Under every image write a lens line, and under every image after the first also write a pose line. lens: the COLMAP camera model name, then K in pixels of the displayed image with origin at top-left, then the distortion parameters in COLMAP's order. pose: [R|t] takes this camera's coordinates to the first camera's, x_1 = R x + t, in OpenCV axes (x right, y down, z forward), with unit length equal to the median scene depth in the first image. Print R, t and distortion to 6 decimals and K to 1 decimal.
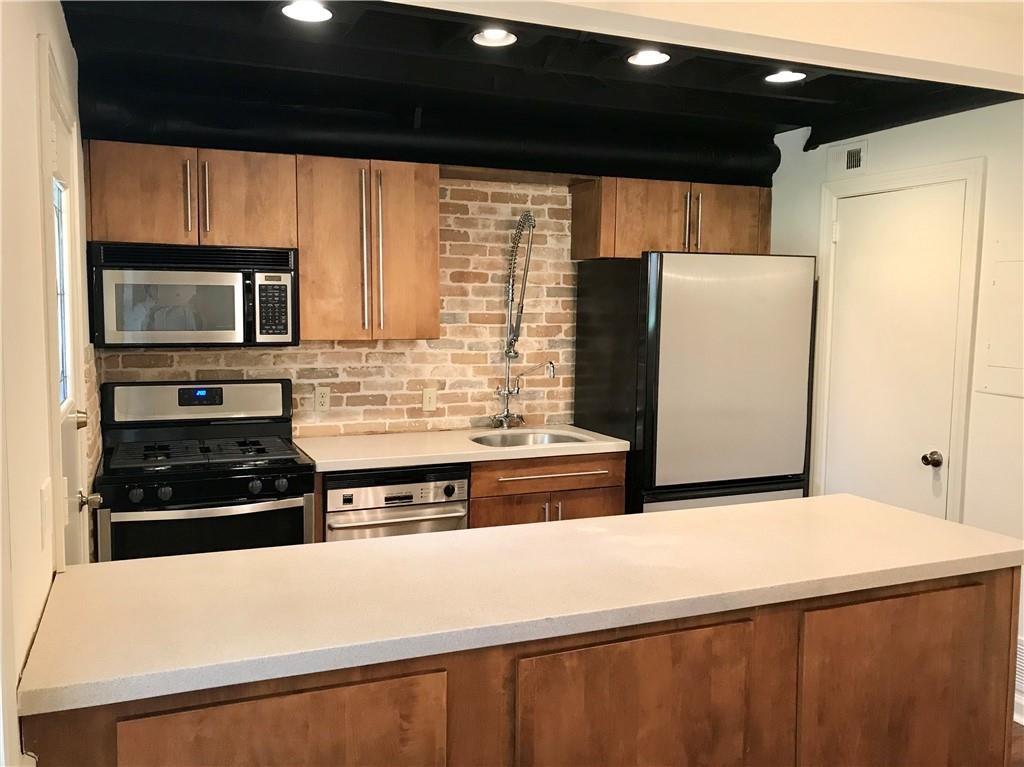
lens RADIAL K [[843.4, 0, 501.3], [0, 843.4, 404.2], [0, 0, 1]] dist [0.030986, -0.056178]
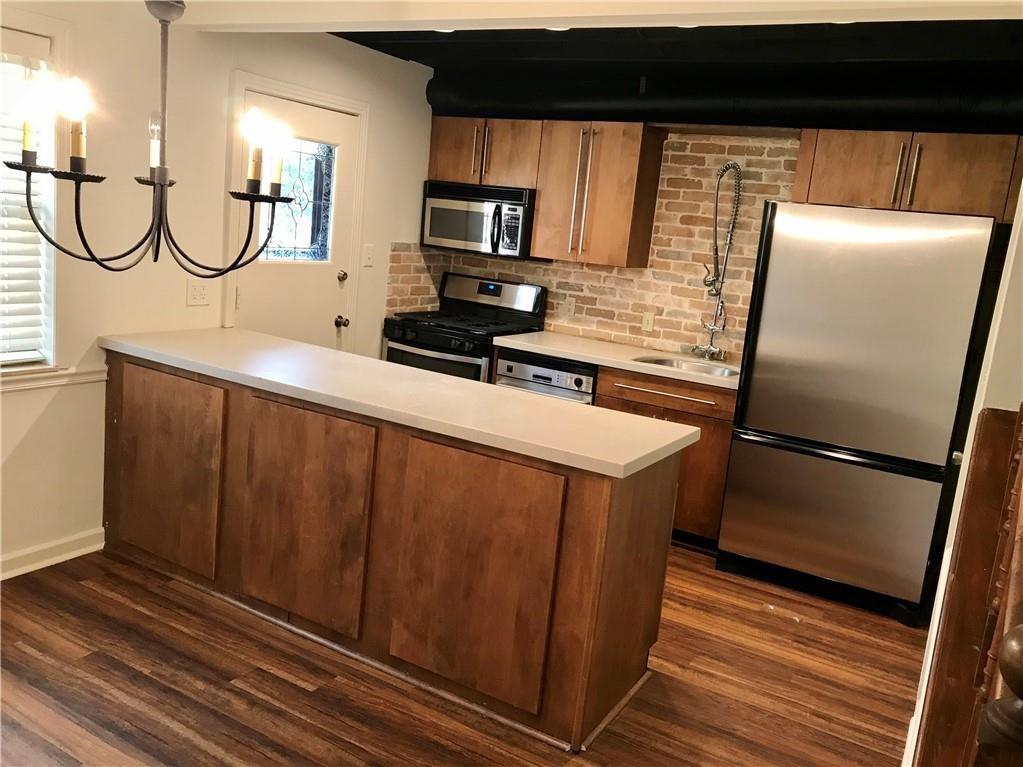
lens RADIAL K [[842.6, 0, 518.8], [0, 842.6, 393.7], [0, 0, 1]] dist [0.030986, -0.056178]
pose [[0.615359, 0.210243, -0.759691, 0.734265], [-0.184306, 0.975435, 0.120660, -0.016424], [0.766397, 0.065766, 0.638992, 0.102476]]
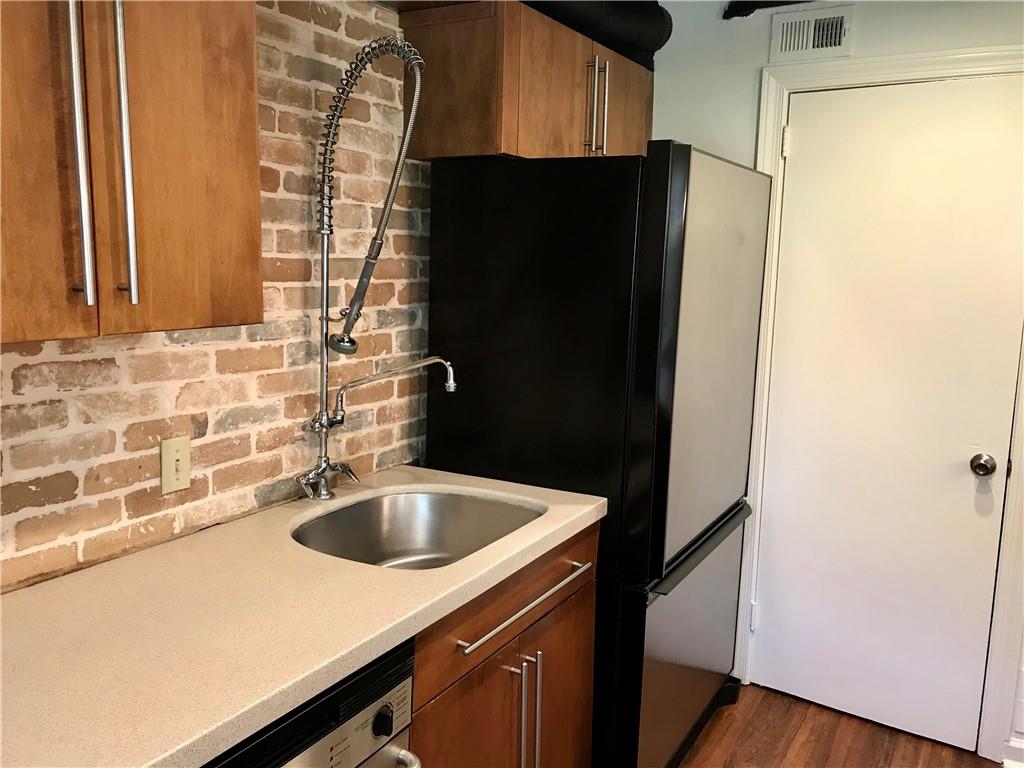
lens RADIAL K [[843.4, 0, 514.3], [0, 843.4, 380.3], [0, 0, 1]] dist [0.030986, -0.056178]
pose [[0.799905, -0.080117, 0.594754, -0.198135], [0.059678, 0.996756, 0.054005, -0.059882], [-0.597152, -0.007705, 0.802091, 0.564031]]
